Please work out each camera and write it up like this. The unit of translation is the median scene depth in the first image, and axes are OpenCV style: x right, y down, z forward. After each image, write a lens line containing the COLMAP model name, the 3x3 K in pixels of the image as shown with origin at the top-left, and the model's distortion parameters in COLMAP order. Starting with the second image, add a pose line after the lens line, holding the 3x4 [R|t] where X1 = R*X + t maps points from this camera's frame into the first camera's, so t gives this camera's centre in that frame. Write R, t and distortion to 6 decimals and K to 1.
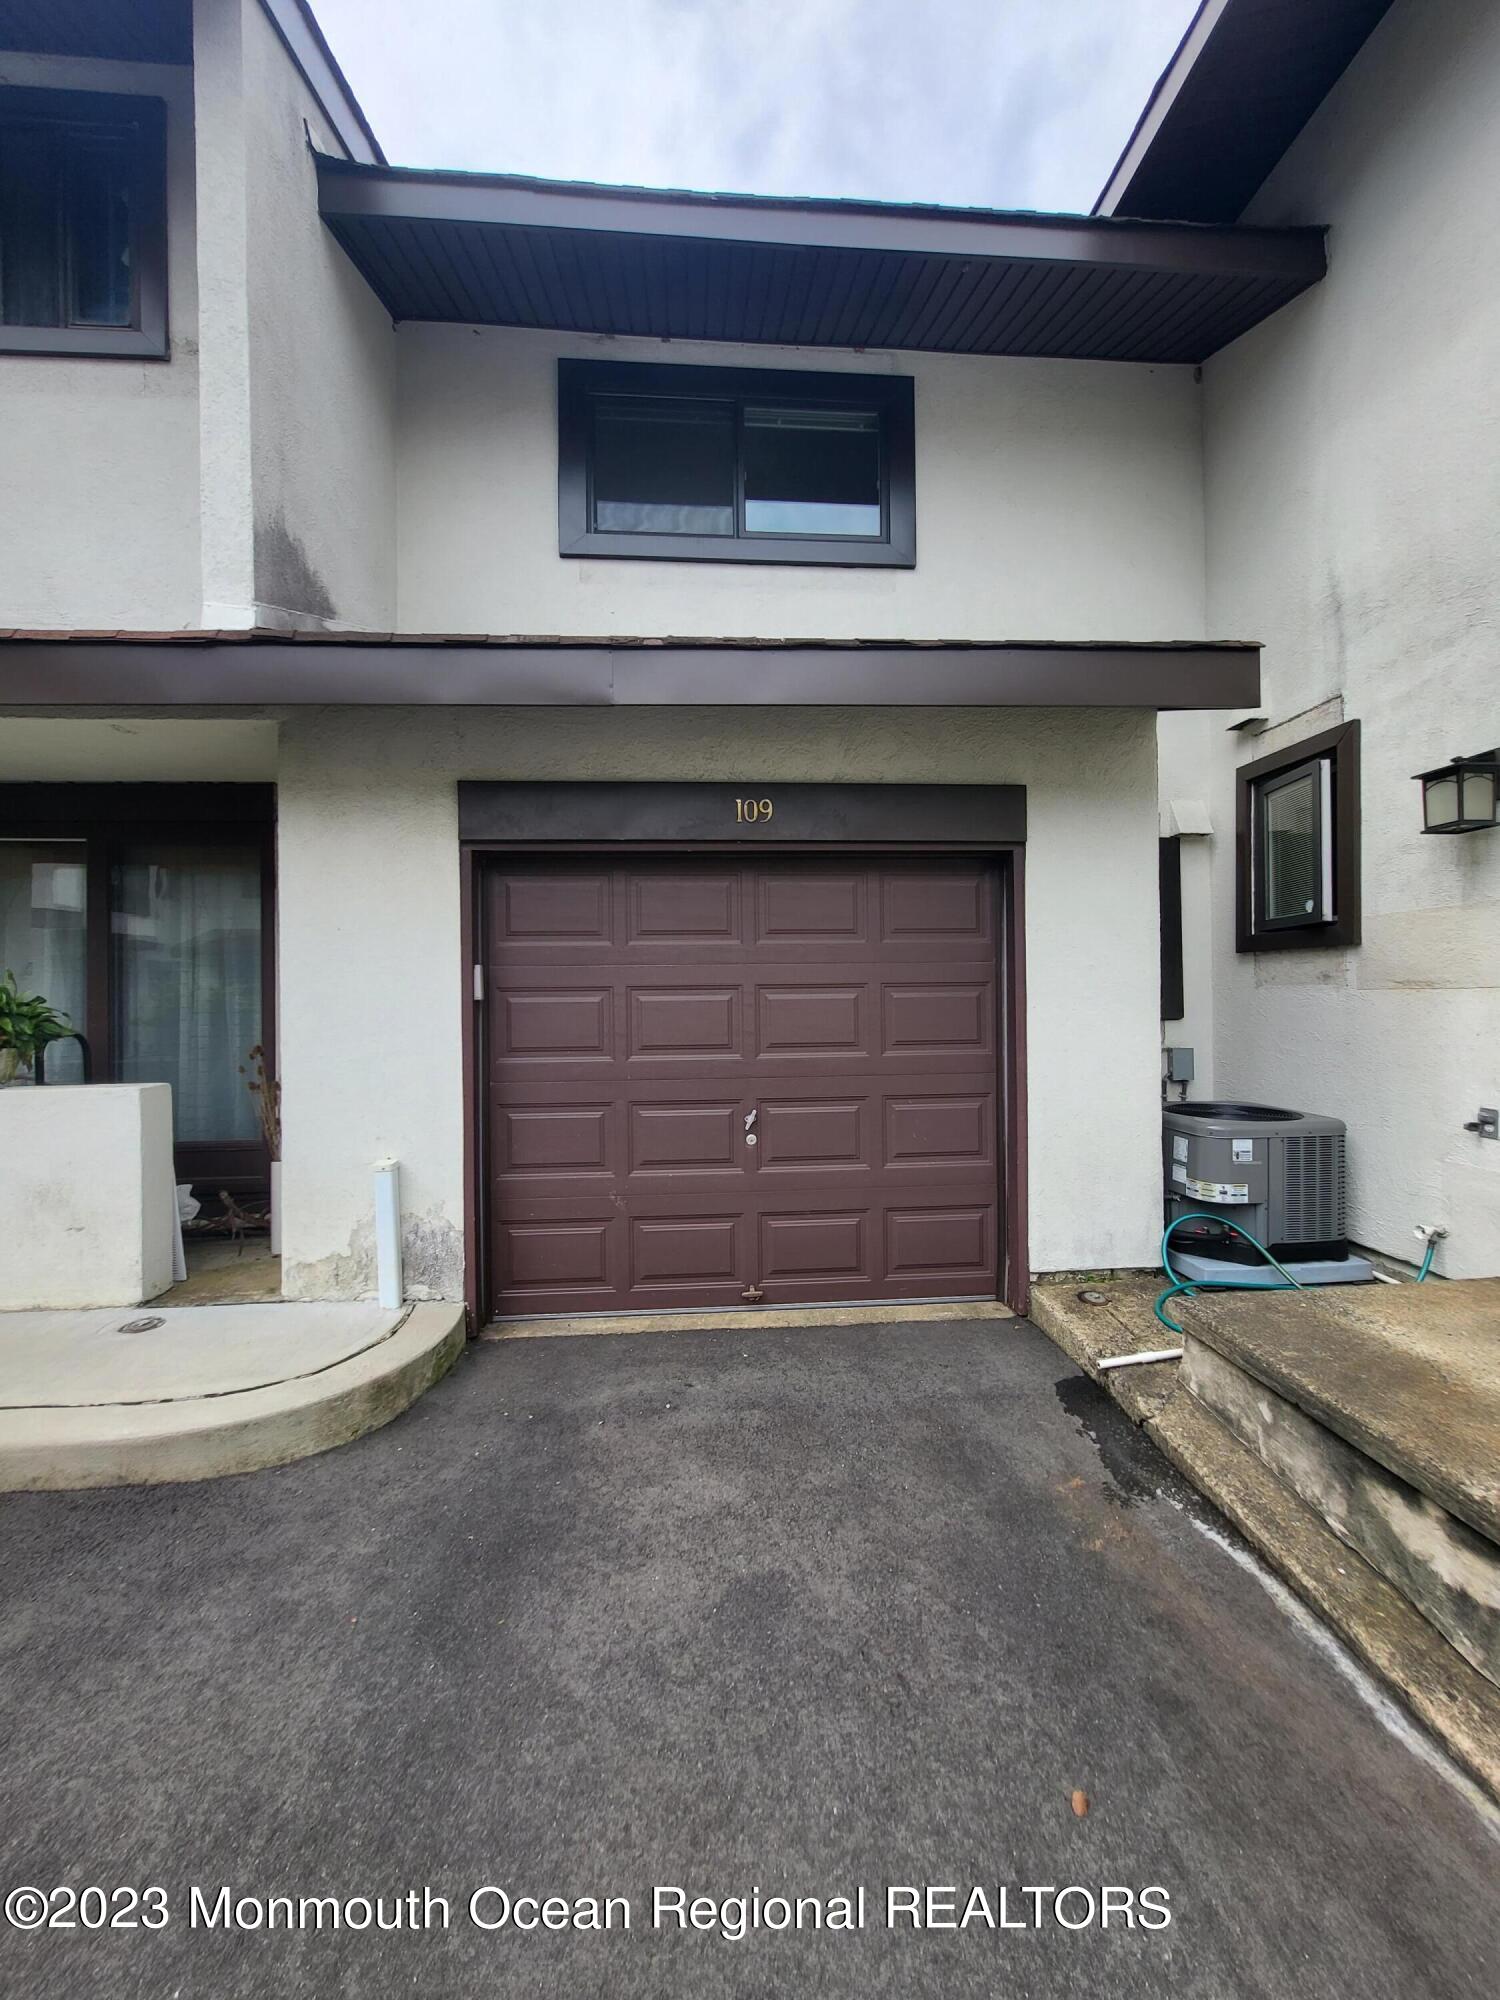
lens RADIAL K [[779.6, 0, 752.1], [0, 779.6, 993.1], [0, 0, 1]] dist [0.000618, 0.001114]
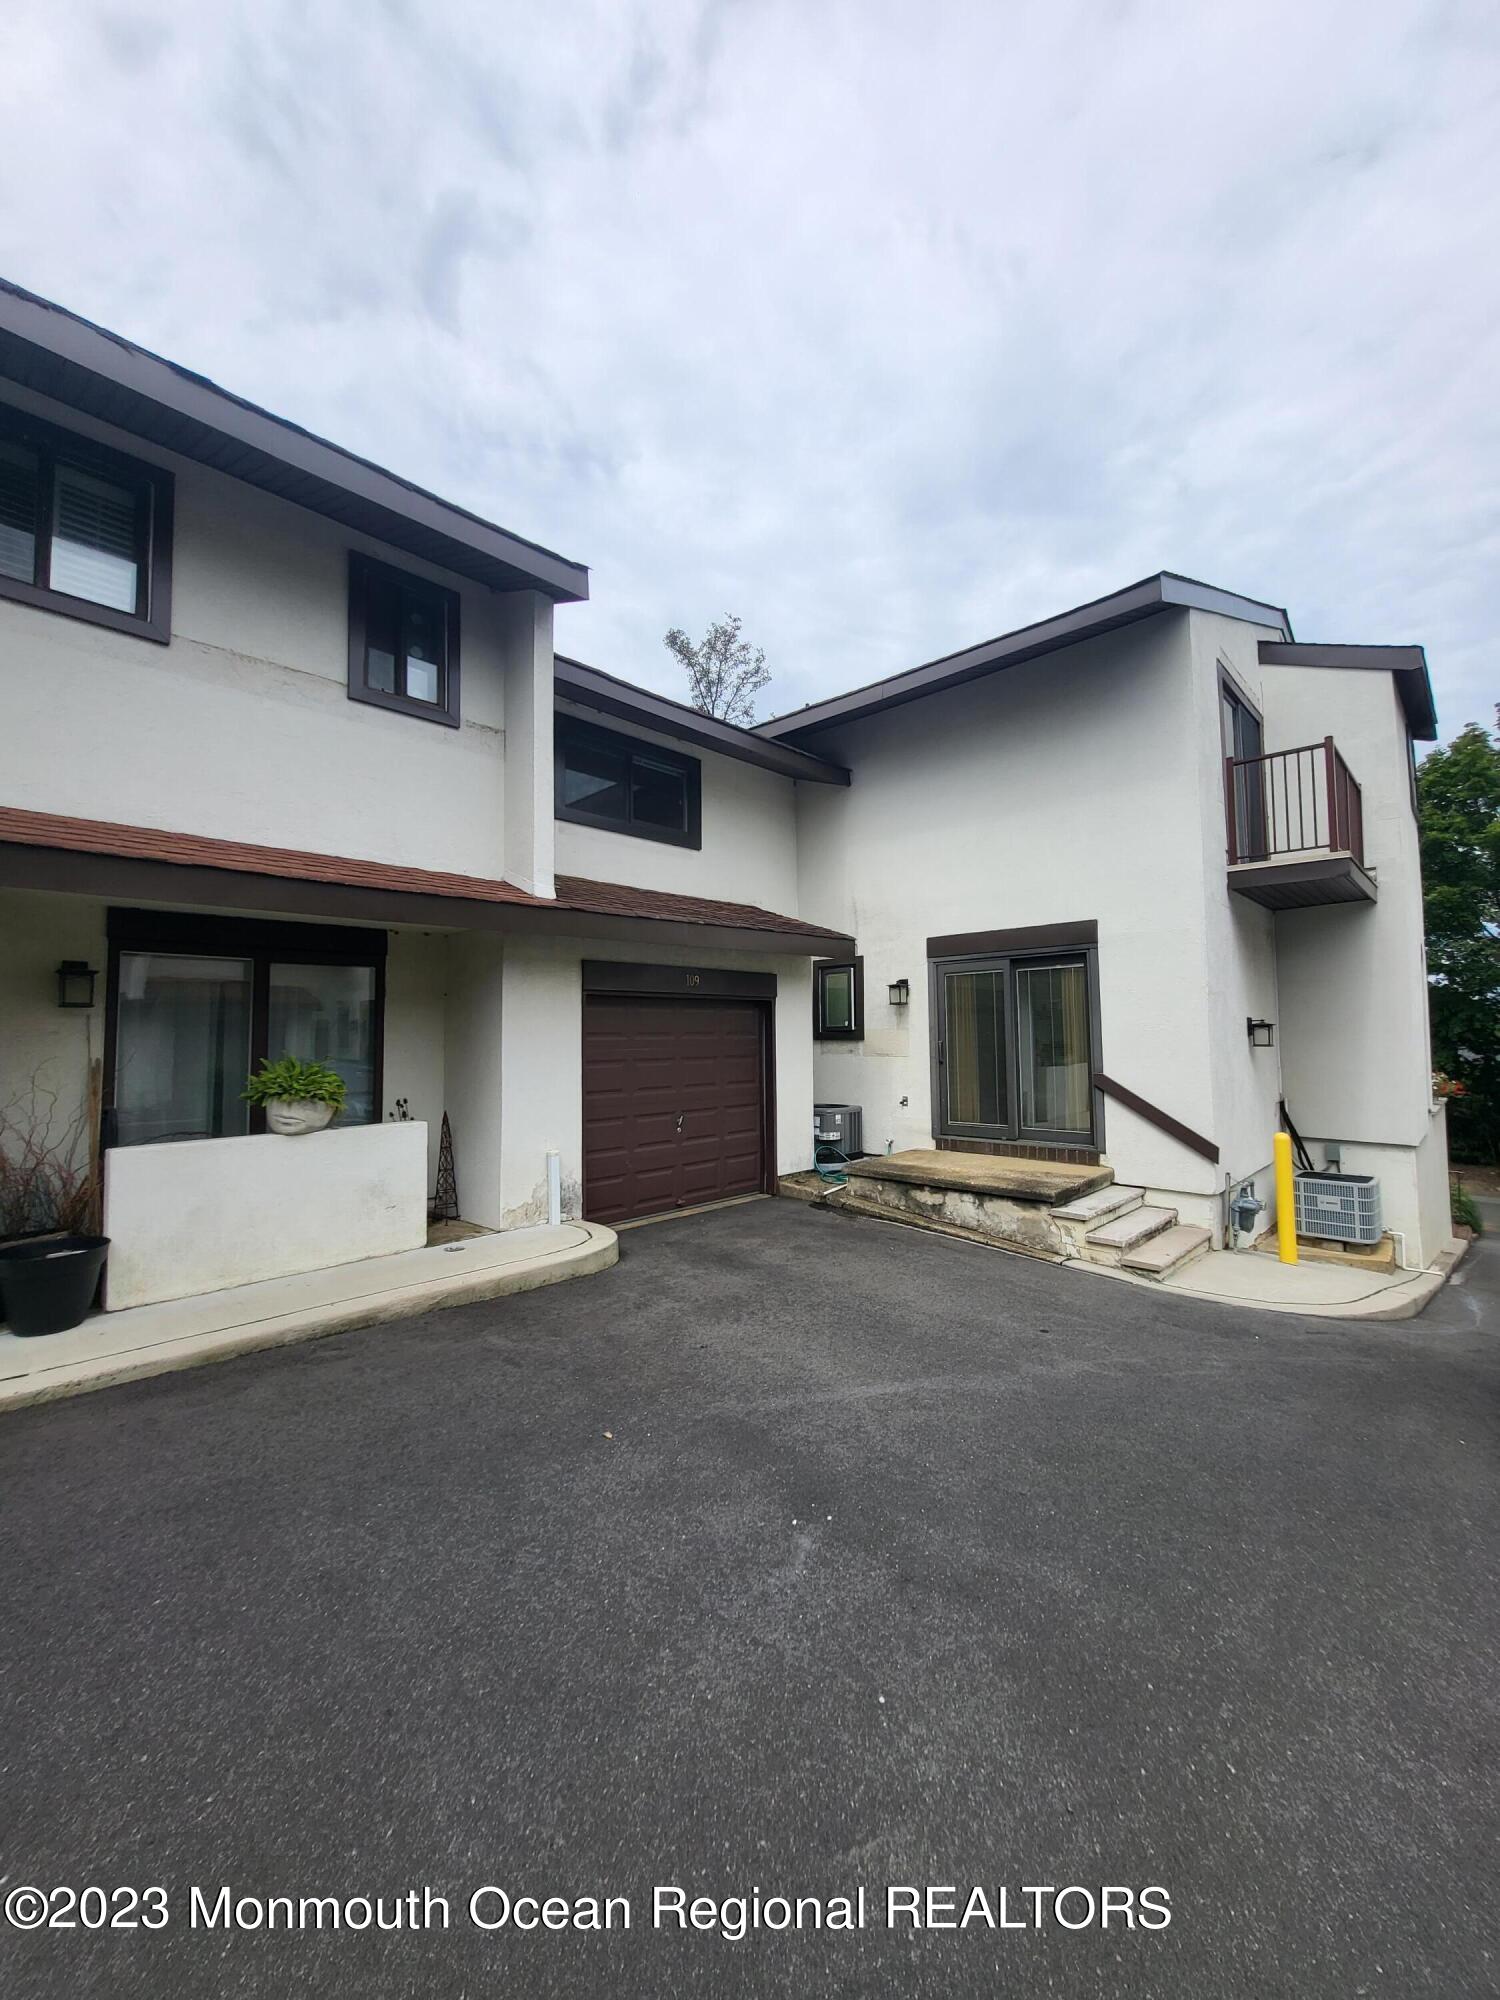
lens RADIAL K [[779.6, 0, 747.3], [0, 779.6, 1001.6], [0, 0, 1]] dist [0.000618, 0.001114]
pose [[0.751708, 0.031975, 0.658720, -1.386776], [0.003421, 0.998621, -0.052378, -0.056945], [-0.659487, 0.041626, 0.750563, -0.806422]]
